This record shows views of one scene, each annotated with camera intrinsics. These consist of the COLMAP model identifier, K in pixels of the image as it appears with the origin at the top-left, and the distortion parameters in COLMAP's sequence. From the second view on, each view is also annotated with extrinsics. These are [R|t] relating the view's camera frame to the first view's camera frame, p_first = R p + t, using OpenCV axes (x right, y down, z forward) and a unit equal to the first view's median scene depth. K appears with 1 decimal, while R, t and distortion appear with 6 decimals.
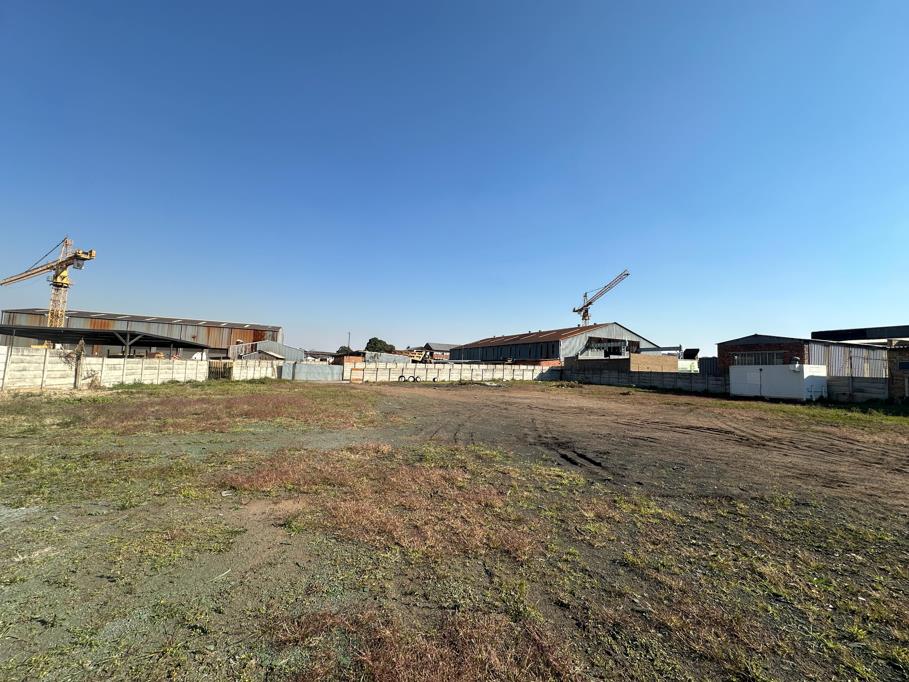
lens RADIAL K [[361.4, 0, 454.8], [0, 361.4, 342.6], [0, 0, 1]] dist [-0.002243, 0.000143]
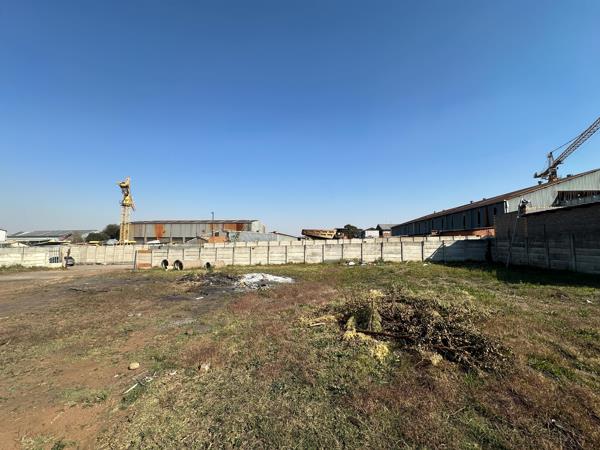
lens RADIAL K [[238.5, 0, 300.3], [0, 238.5, 224.3], [0, 0, 1]] dist [-0.002243, 0.000143]
pose [[0.884003, -0.079110, -0.460739, 0.284261], [0.068983, 0.996863, -0.038809, 0.062897], [0.462364, 0.002524, 0.886687, 0.753554]]
